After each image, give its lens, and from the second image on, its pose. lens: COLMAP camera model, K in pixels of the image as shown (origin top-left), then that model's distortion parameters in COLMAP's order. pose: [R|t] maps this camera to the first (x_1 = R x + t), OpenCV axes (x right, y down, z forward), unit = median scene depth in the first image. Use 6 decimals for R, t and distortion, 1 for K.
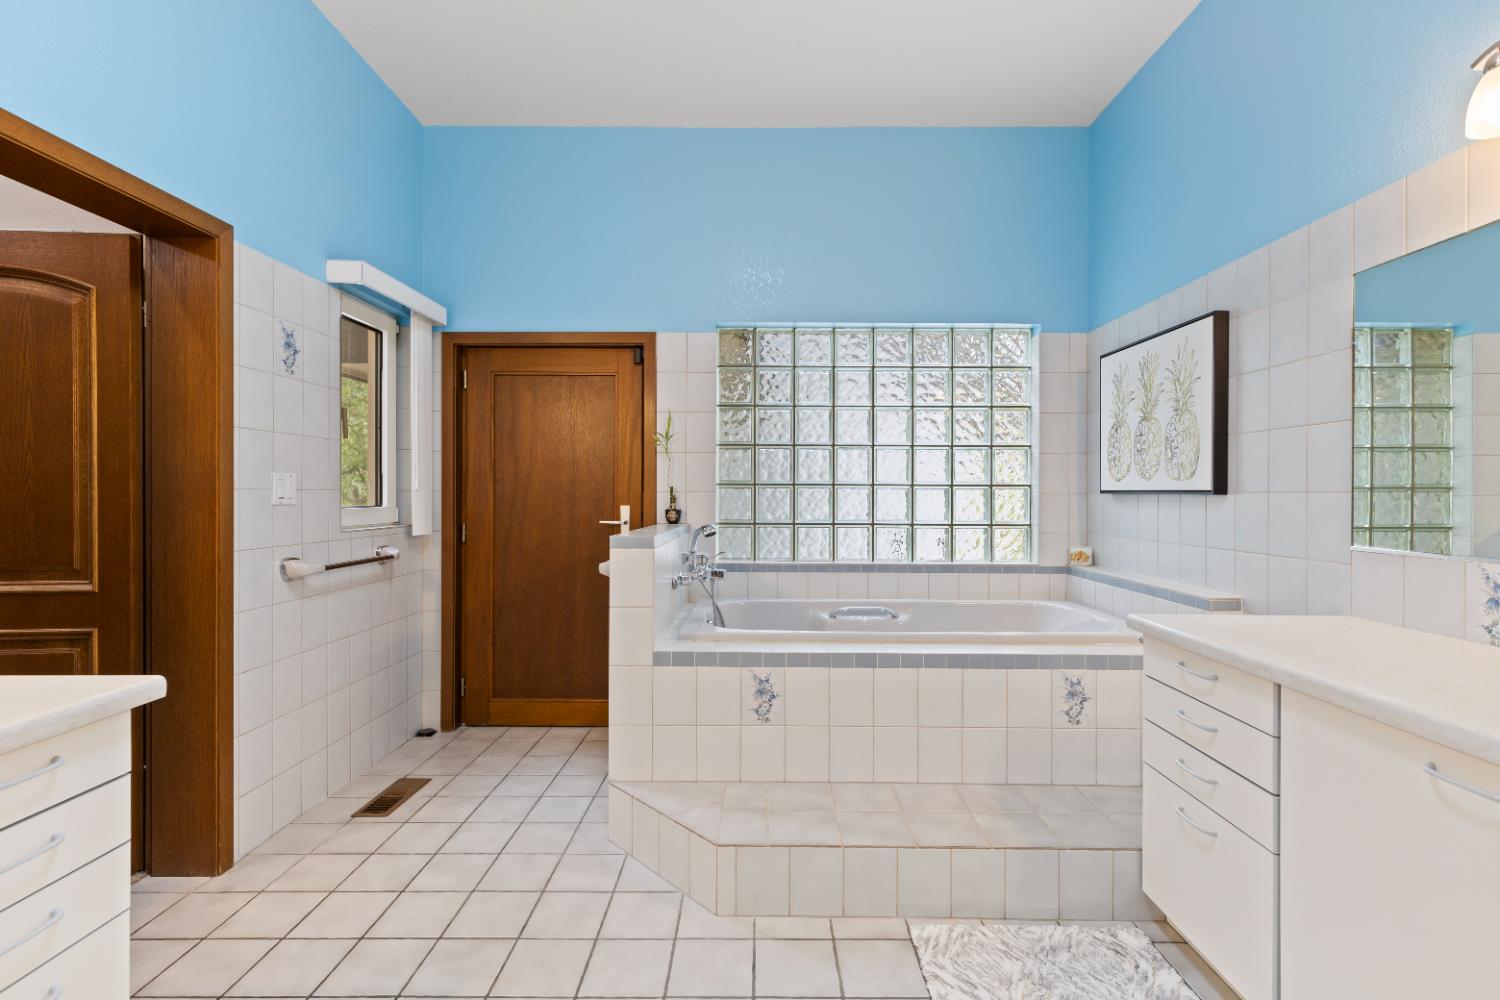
lens RADIAL K [[678.8, 0, 752.8], [0, 678.8, 496.2], [0, 0, 1]] dist [0.005762, -0.000938]
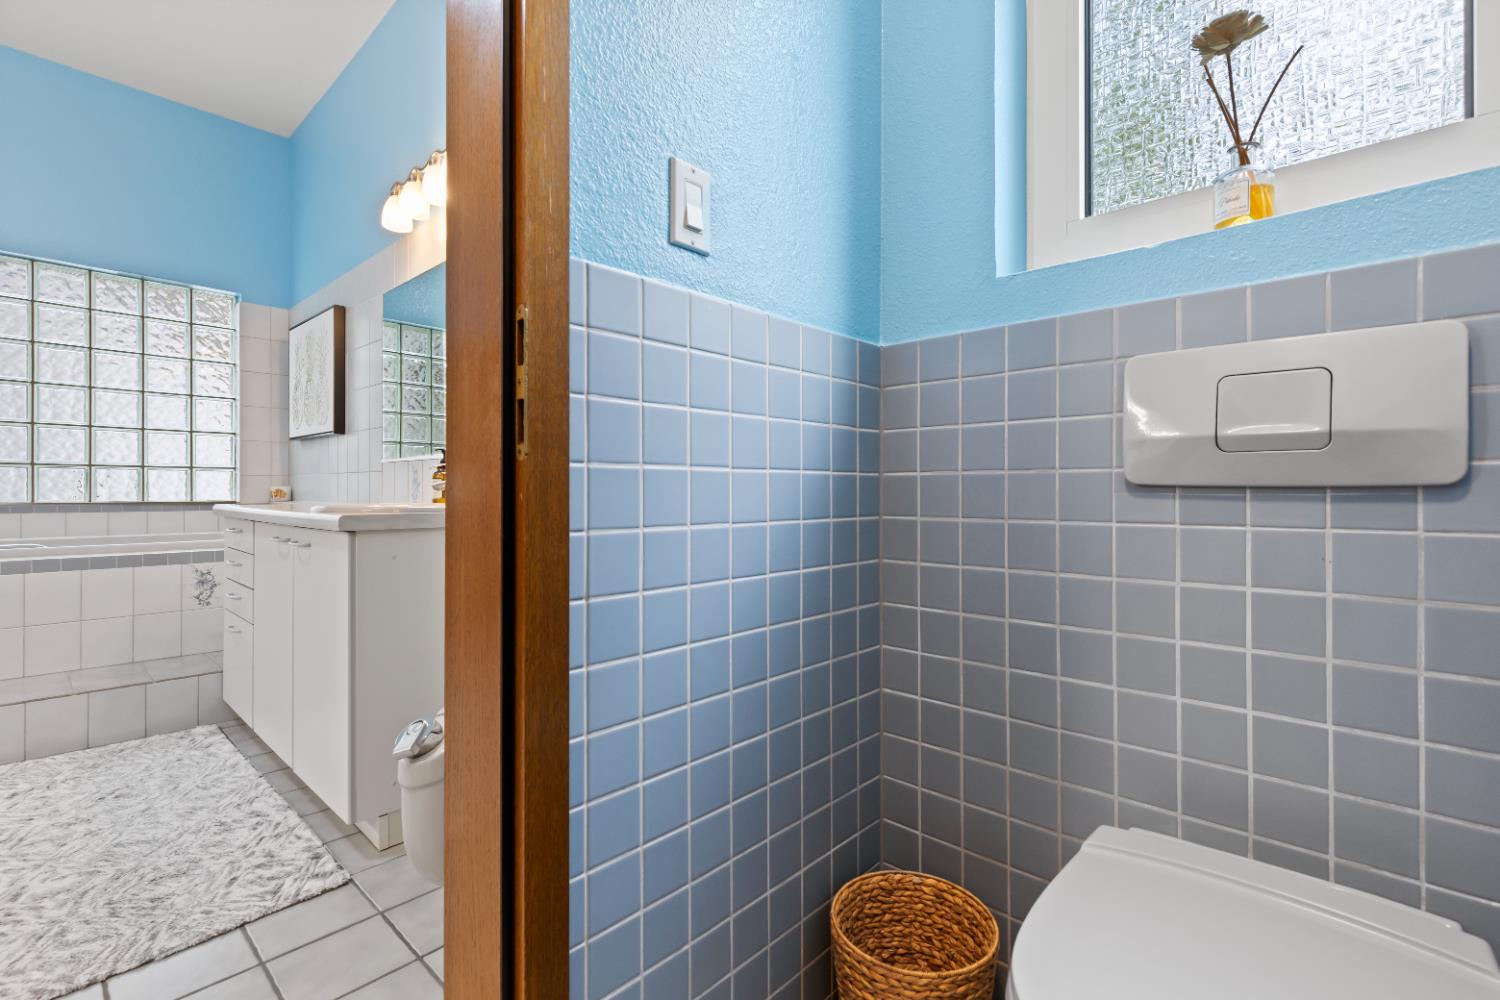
lens RADIAL K [[678.8, 0, 757.9], [0, 678.8, 496.6], [0, 0, 1]] dist [0.005762, -0.000938]
pose [[0.666288, -0.002312, 0.745691, 0.169980], [-0.005159, 0.999957, 0.007710, 0.092575], [-0.745676, -0.008984, 0.666248, -0.504742]]
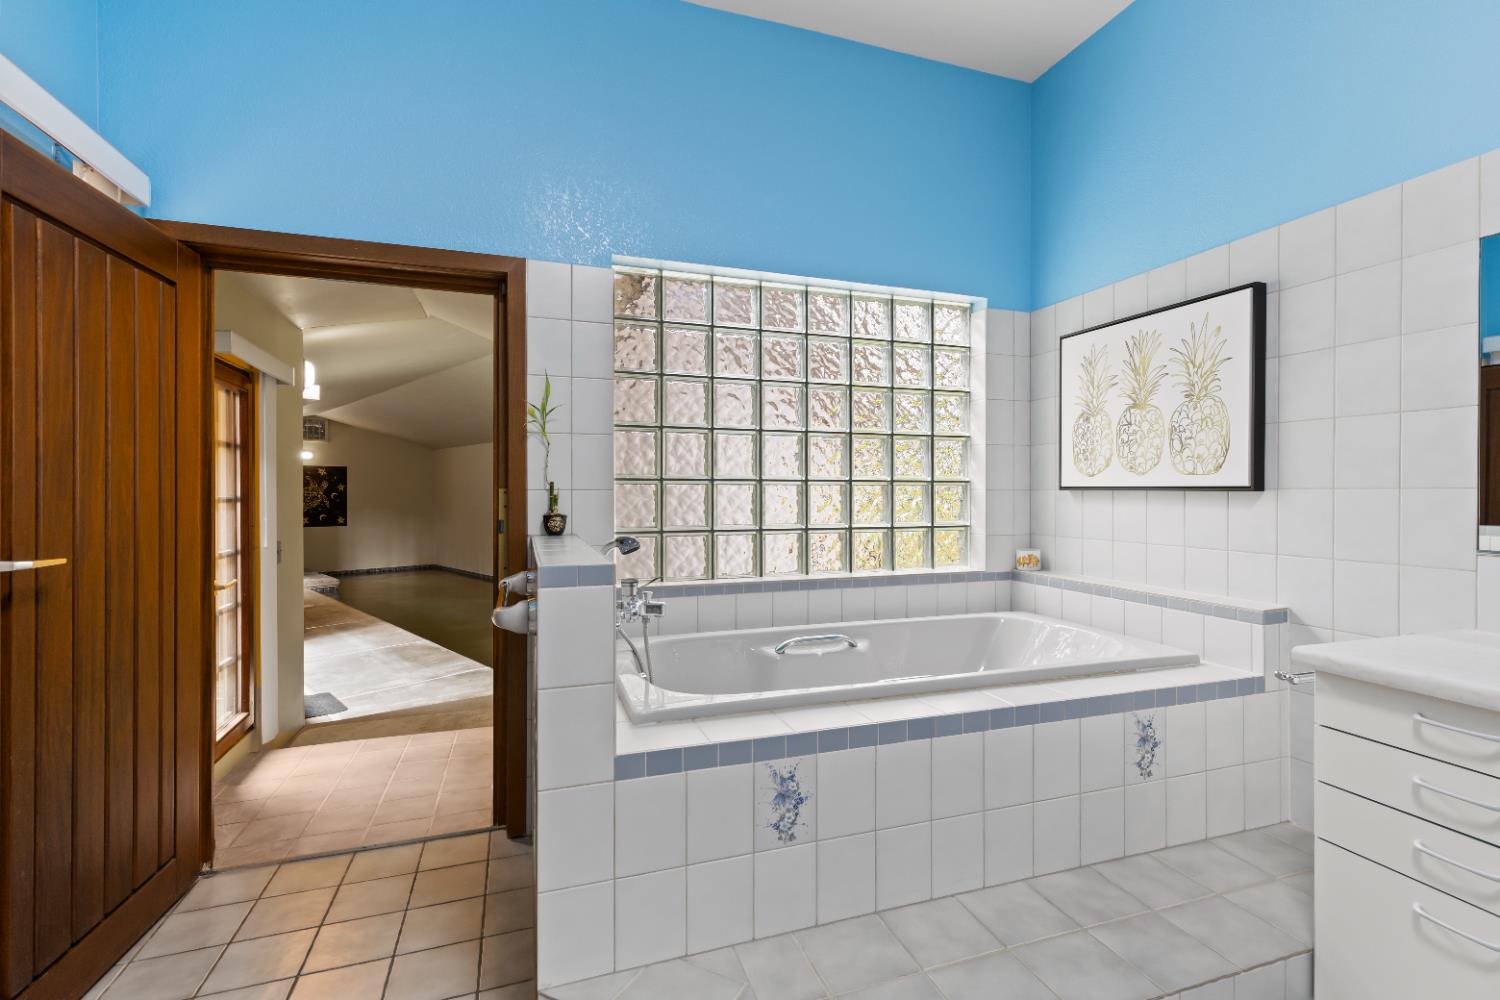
lens RADIAL K [[678.8, 0, 752.2], [0, 678.8, 494.6], [0, 0, 1]] dist [0.005762, -0.000938]
pose [[0.941508, -0.005900, 0.336940, -0.190126], [0.004858, 0.999980, 0.003936, -0.003773], [-0.336957, -0.002069, 0.941518, 0.320004]]
